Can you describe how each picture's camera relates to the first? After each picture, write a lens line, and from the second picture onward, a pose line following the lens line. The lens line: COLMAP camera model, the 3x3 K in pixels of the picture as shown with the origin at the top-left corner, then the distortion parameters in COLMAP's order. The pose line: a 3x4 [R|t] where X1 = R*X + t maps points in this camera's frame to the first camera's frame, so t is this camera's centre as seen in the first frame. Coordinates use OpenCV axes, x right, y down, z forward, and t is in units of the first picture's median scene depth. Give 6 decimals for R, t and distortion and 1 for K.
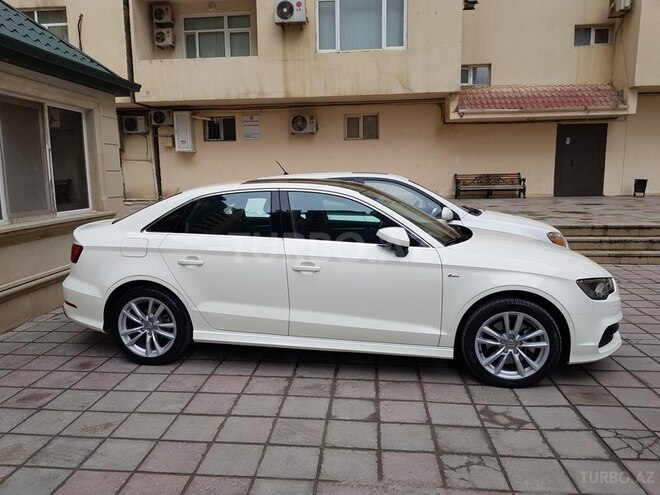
lens RADIAL K [[515.9, 0, 313.0], [0, 515.9, 243.4], [0, 0, 1]] dist [0.017893, -0.039436]
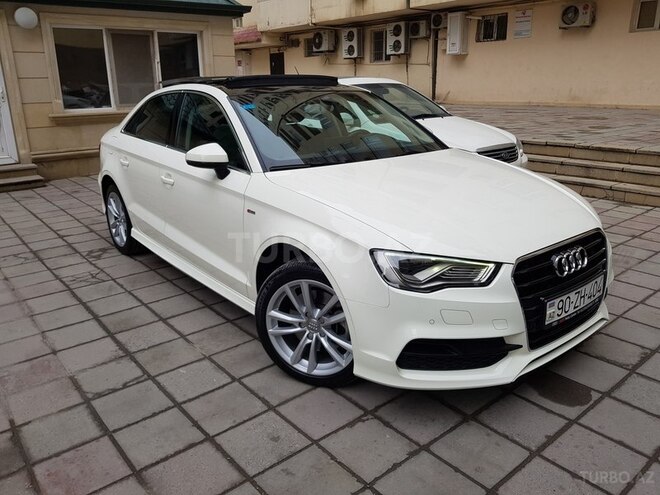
lens RADIAL K [[515.9, 0, 327.5], [0, 515.9, 232.1], [0, 0, 1]] dist [0.017893, -0.039436]
pose [[0.720147, 0.192823, -0.666489, 0.317578], [-0.086080, 0.978015, 0.189941, -0.008054], [0.688461, -0.079414, 0.720912, 0.073723]]
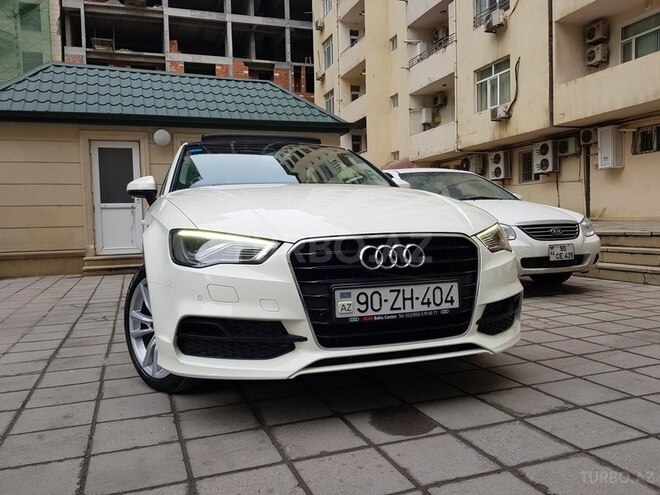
lens RADIAL K [[515.9, 0, 323.2], [0, 515.9, 236.1], [0, 0, 1]] dist [0.017893, -0.039436]
pose [[0.444047, 0.021634, -0.895742, 0.367854], [-0.096704, 0.995026, -0.023907, 0.016578], [0.890770, 0.097238, 0.443930, 0.139618]]
